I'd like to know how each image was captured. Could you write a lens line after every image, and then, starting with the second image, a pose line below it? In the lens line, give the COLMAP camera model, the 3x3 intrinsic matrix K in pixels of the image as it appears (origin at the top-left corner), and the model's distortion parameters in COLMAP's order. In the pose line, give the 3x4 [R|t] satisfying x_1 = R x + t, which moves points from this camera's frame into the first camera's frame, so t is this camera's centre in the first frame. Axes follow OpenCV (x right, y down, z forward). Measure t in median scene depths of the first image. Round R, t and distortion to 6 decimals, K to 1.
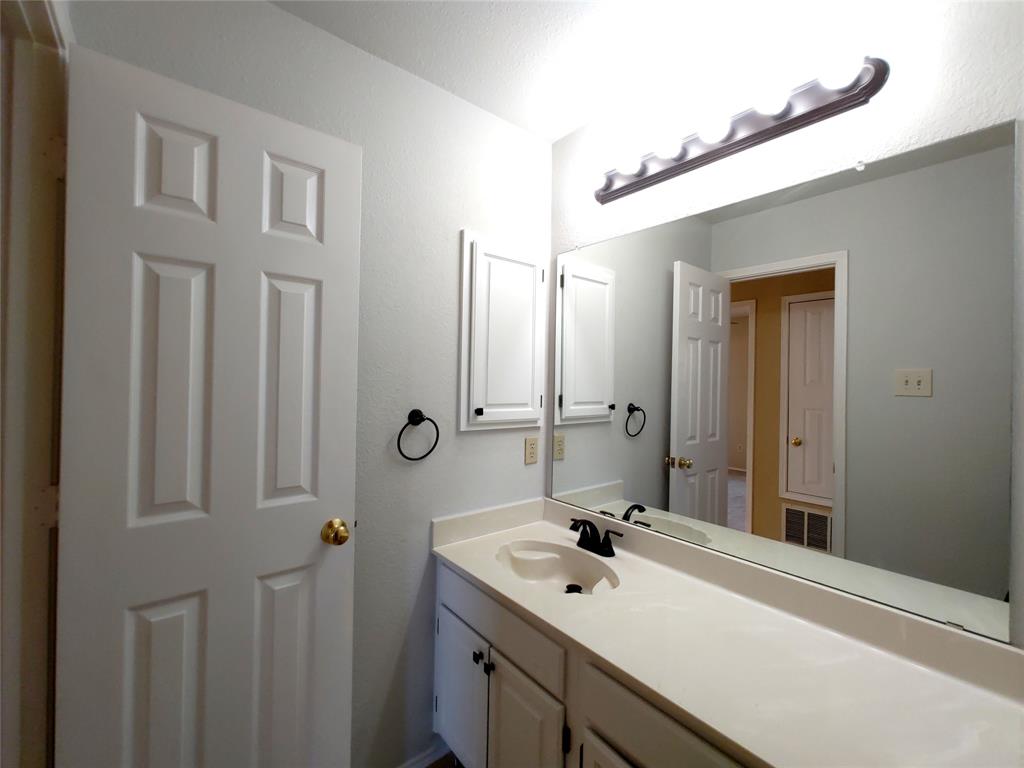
lens RADIAL K [[433.3, 0, 511.0], [0, 433.3, 380.4], [0, 0, 1]] dist [-0.004074, 0.000339]
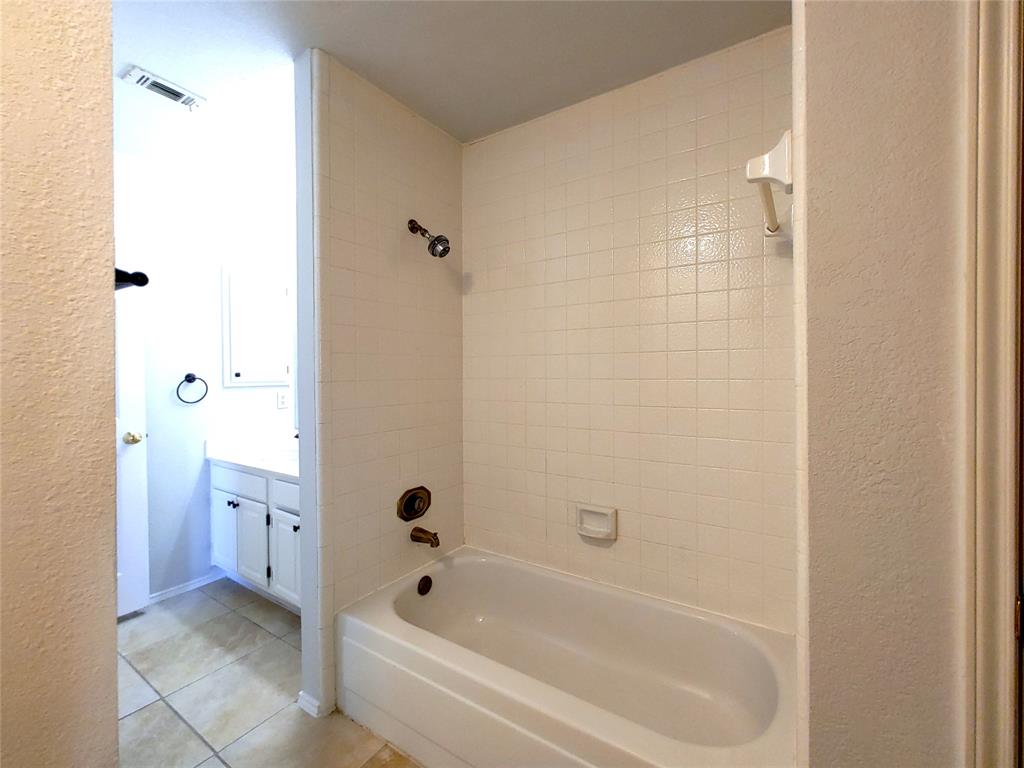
lens RADIAL K [[433.3, 0, 515.3], [0, 433.3, 376.3], [0, 0, 1]] dist [-0.004074, 0.000339]
pose [[0.948373, -0.035213, 0.315195, 0.462455], [0.031676, 0.999365, 0.016337, 0.093586], [-0.315570, -0.005509, 0.948886, -1.020823]]
